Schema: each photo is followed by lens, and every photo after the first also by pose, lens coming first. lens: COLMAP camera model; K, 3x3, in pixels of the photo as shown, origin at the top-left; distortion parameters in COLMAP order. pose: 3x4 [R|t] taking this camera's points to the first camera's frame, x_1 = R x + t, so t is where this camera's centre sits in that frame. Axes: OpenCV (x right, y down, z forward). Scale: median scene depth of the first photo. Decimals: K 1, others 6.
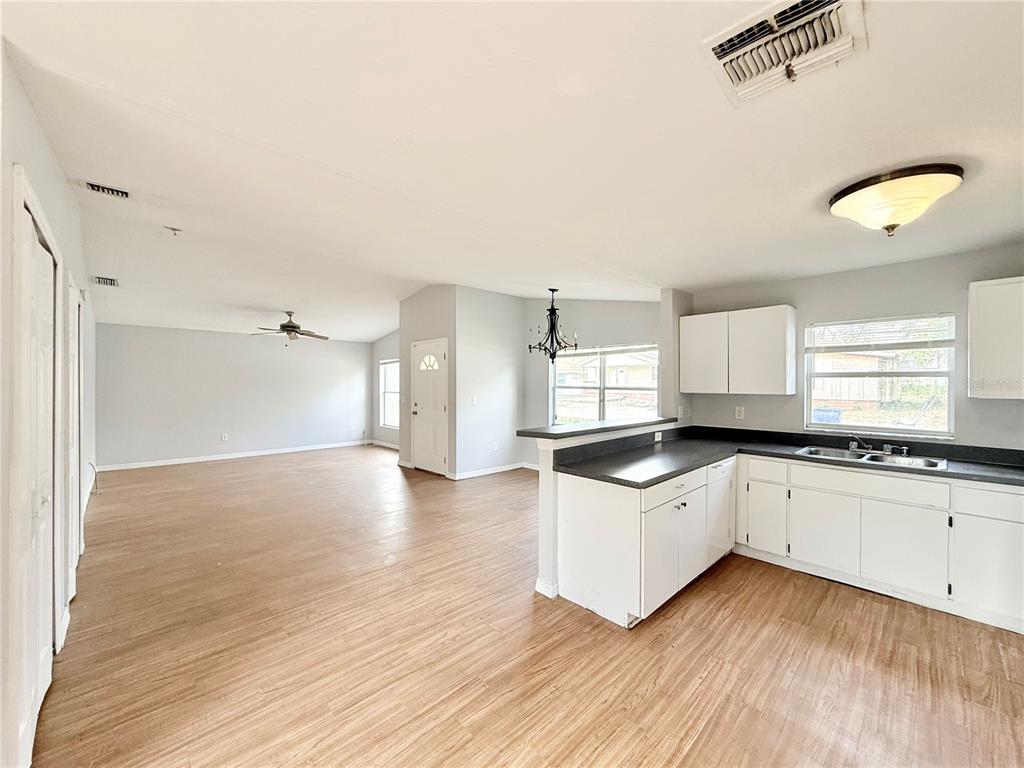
lens RADIAL K [[409.6, 0, 512.0], [0, 409.6, 384.0], [0, 0, 1]] dist [0.000132, 0.000144]
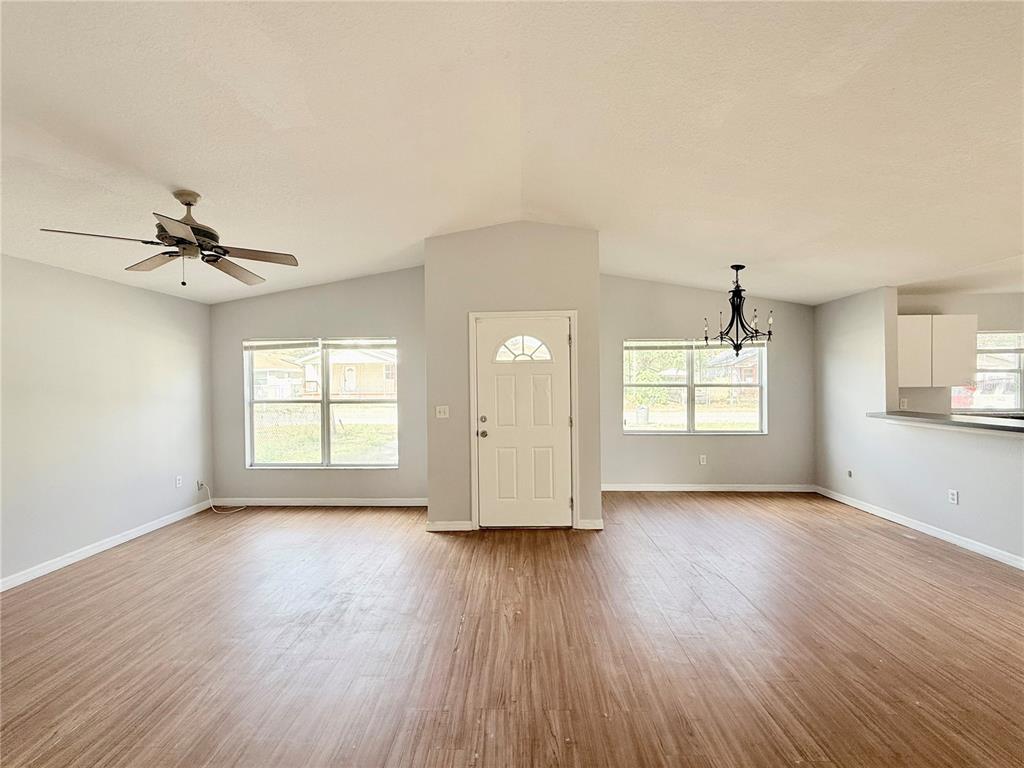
lens RADIAL K [[411.0, 0, 512.0], [0, 411.0, 384.0], [0, 0, 1]] dist [0.002455, 0.000558]
pose [[0.718111, -0.012924, 0.695808, -1.071166], [0.011964, 0.999909, 0.006224, -0.006349], [-0.695825, 0.003855, 0.718201, 0.960544]]
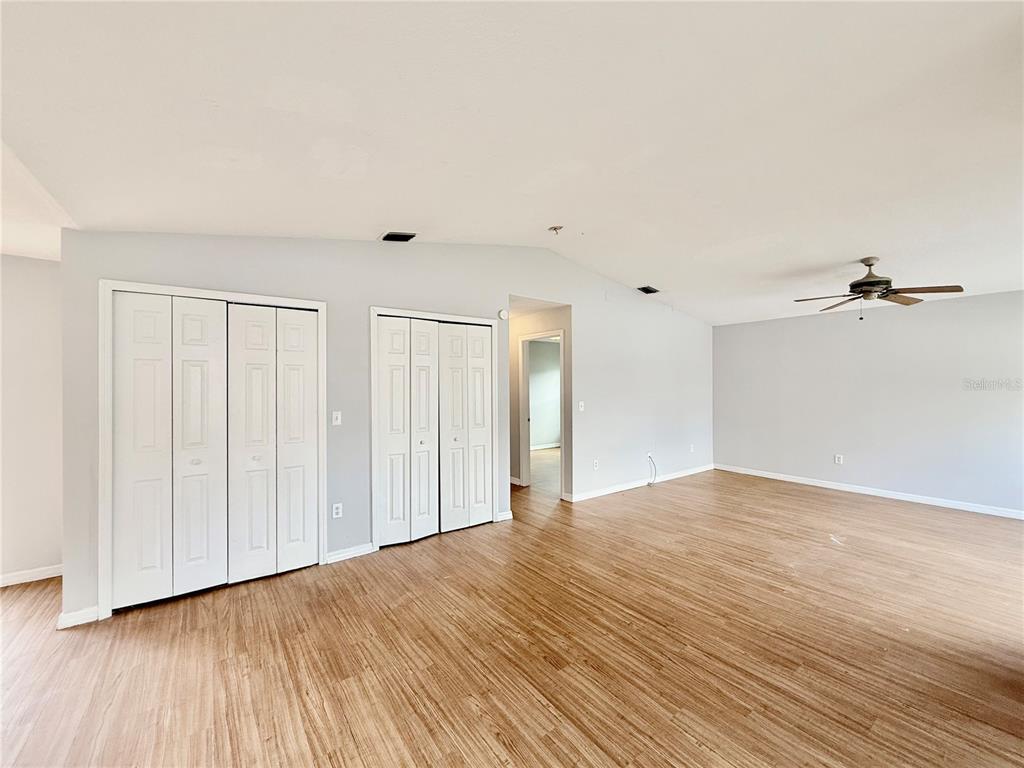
lens RADIAL K [[409.6, 0, 512.0], [0, 409.6, 384.0], [0, 0, 1]] dist [0.000132, 0.000144]
pose [[-0.134068, -0.005163, -0.990959, 0.166125], [0.005271, 0.999969, -0.005923, -0.000560], [0.990958, -0.006017, -0.134037, 1.049008]]
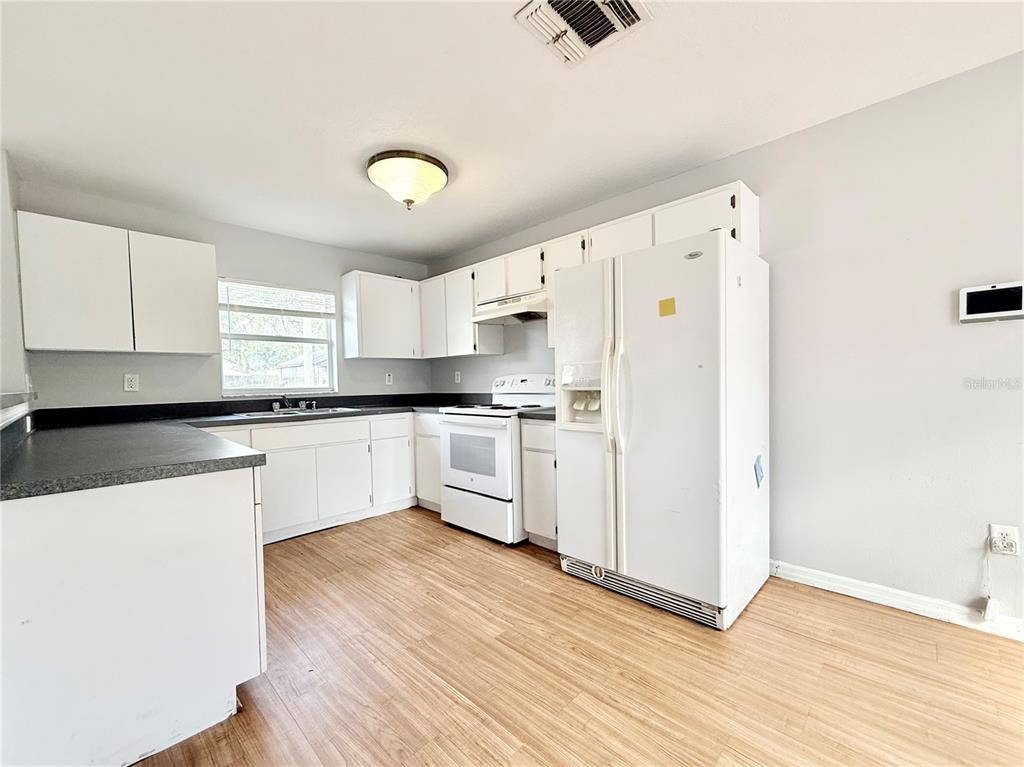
lens RADIAL K [[419.8, 0, 512.4], [0, 419.8, 394.8], [0, 0, 1]] dist [0.000386, 0.000091]
pose [[-0.022729, -0.041501, 0.998880, -0.178051], [0.022151, 0.998872, 0.042005, 0.073539], [-0.999496, 0.023081, -0.021784, 0.353319]]
